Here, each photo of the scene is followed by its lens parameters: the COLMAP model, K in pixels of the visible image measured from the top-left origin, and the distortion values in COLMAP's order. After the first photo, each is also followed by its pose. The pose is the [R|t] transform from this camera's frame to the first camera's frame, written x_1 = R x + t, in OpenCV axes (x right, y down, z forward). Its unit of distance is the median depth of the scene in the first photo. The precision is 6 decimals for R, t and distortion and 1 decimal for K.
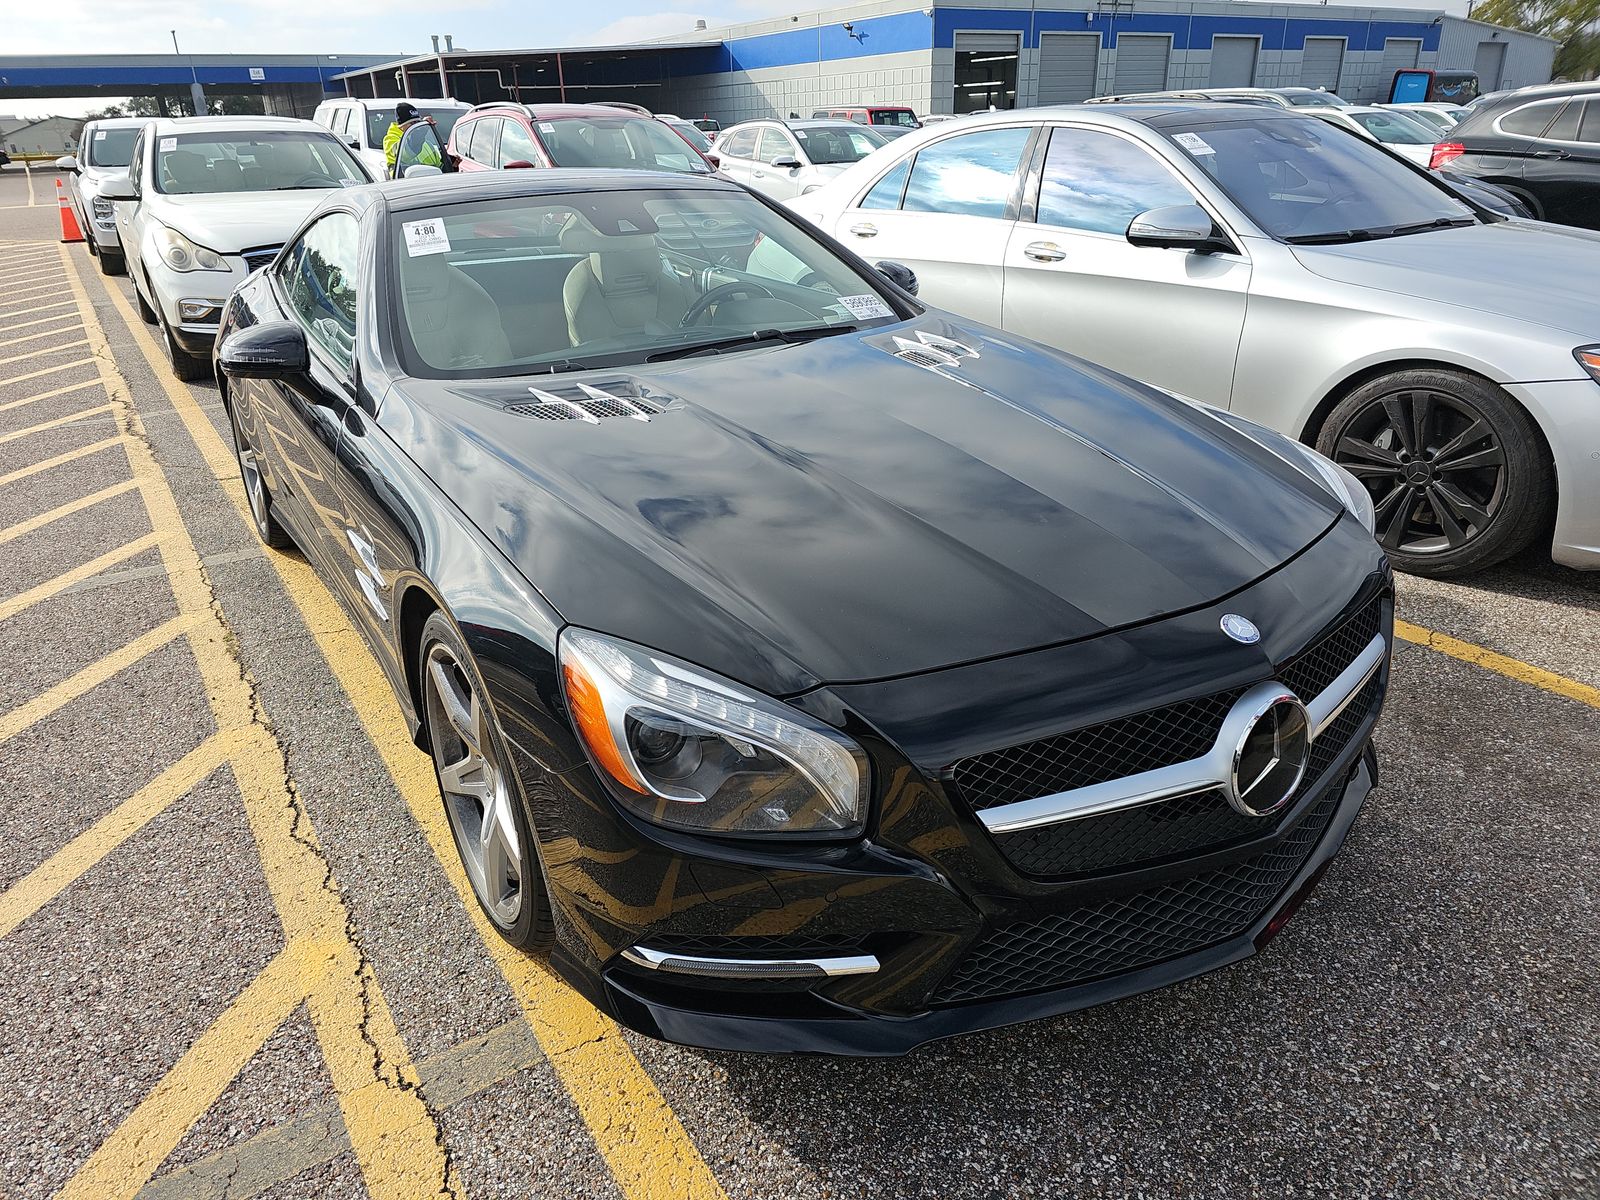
lens RADIAL K [[1097.8, 0, 801.8], [0, 1097.8, 607.0], [0, 0, 1]] dist [0.054723, -0.052744]
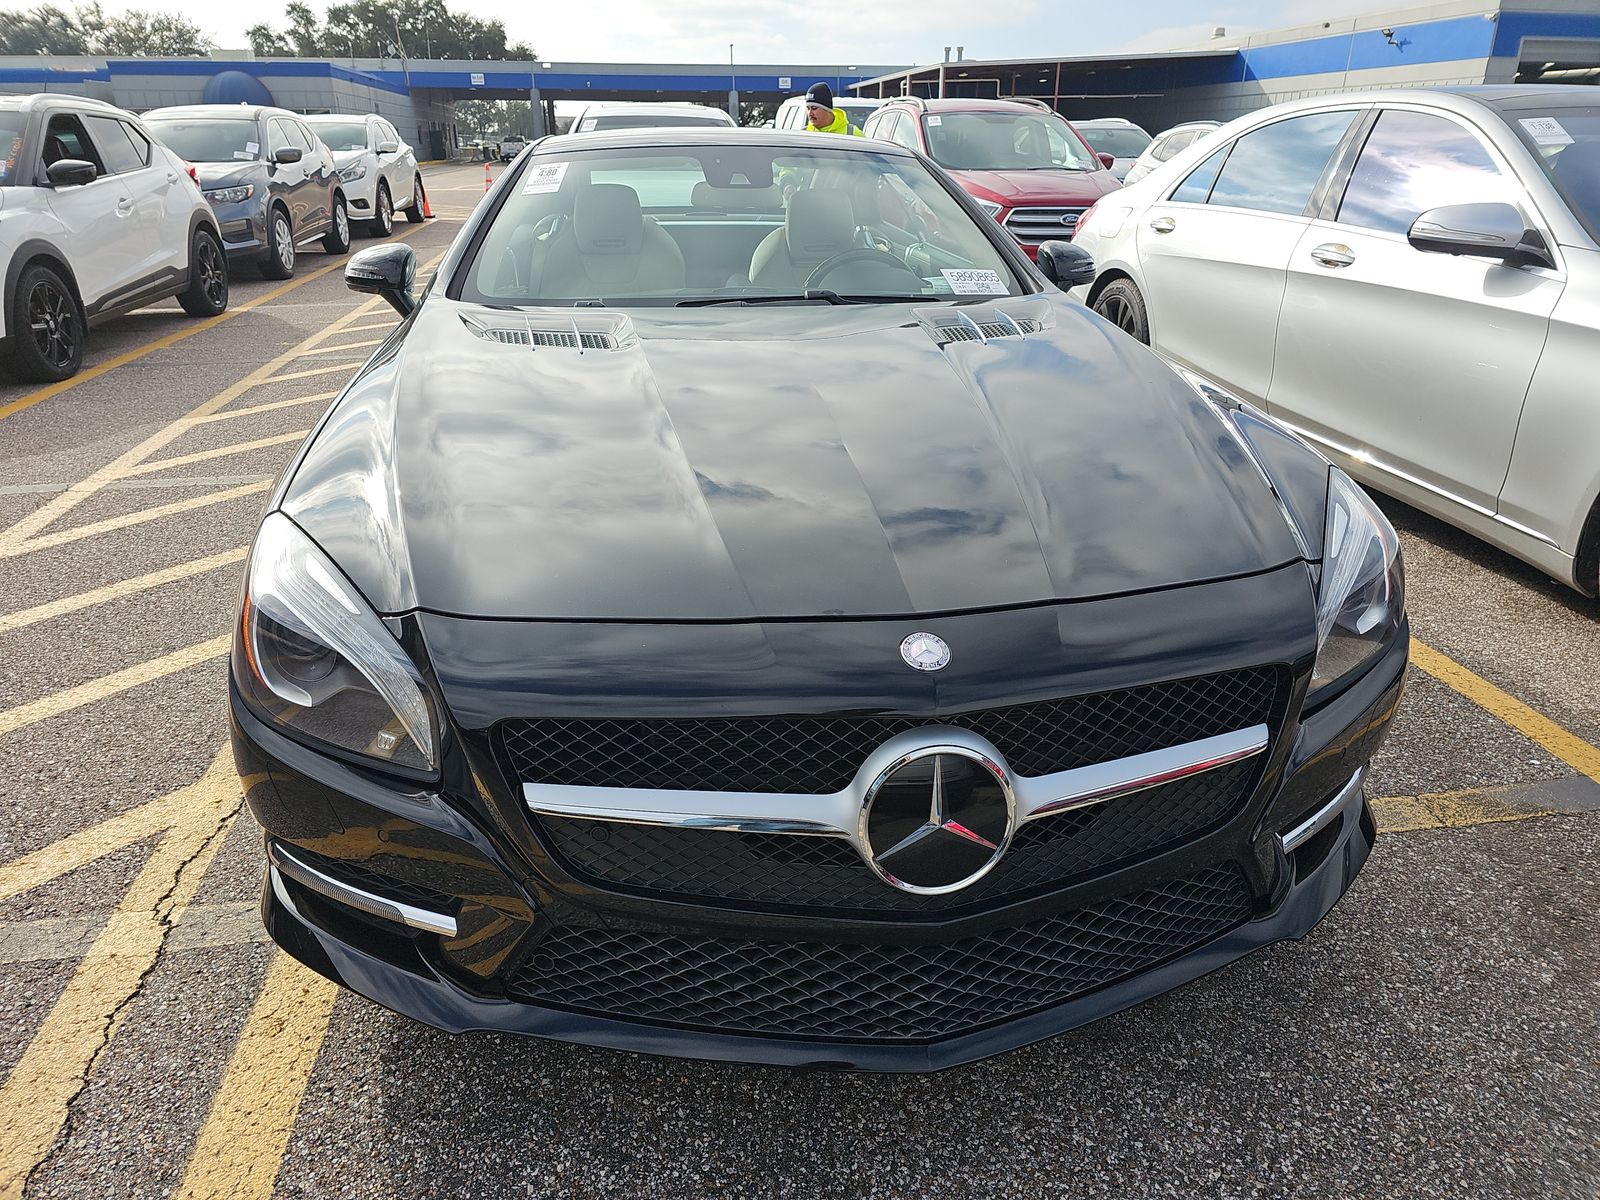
lens RADIAL K [[1100.9, 0, 800.2], [0, 1100.9, 600.3], [0, 0, 1]] dist [0.057960, -0.061184]
pose [[0.907321, 0.185627, -0.377242, 0.468247], [-0.192308, 0.981126, 0.020247, -0.012138], [0.373880, 0.054176, 0.925893, 0.181657]]
